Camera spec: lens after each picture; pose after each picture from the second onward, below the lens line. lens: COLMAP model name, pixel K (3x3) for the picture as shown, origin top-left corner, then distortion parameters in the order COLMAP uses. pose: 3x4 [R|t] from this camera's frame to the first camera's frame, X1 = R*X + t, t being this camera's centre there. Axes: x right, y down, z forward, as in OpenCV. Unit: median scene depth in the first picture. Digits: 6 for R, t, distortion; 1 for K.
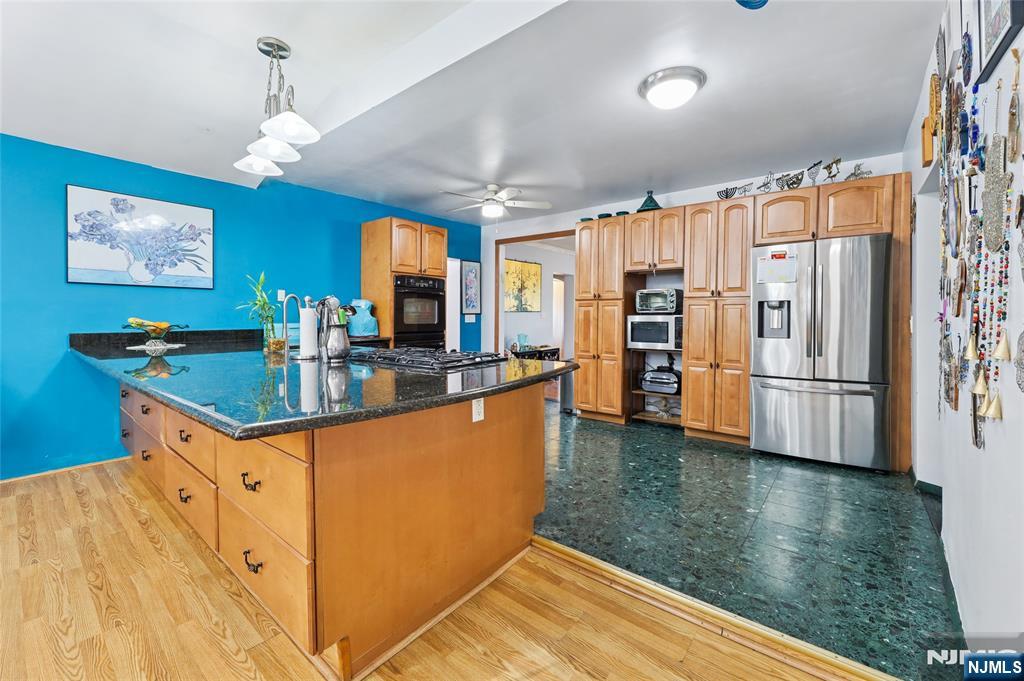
lens RADIAL K [[420.4, 0, 512.7], [0, 420.4, 317.2], [0, 0, 1]] dist [-0.000713, -0.000221]
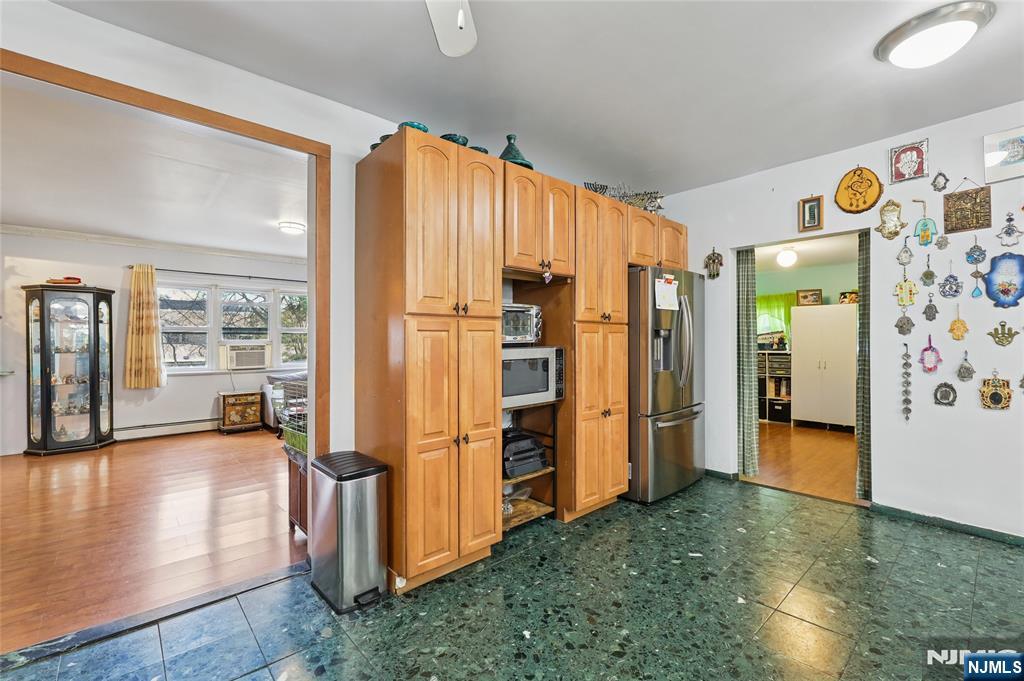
lens RADIAL K [[437.6, 0, 511.4], [0, 437.6, 342.5], [0, 0, 1]] dist [0.000256, -0.000466]
pose [[0.158492, -0.008719, 0.987322, -0.381138], [0.010497, 0.999919, 0.007145, -0.022152], [-0.987304, 0.009231, 0.158571, 1.247450]]
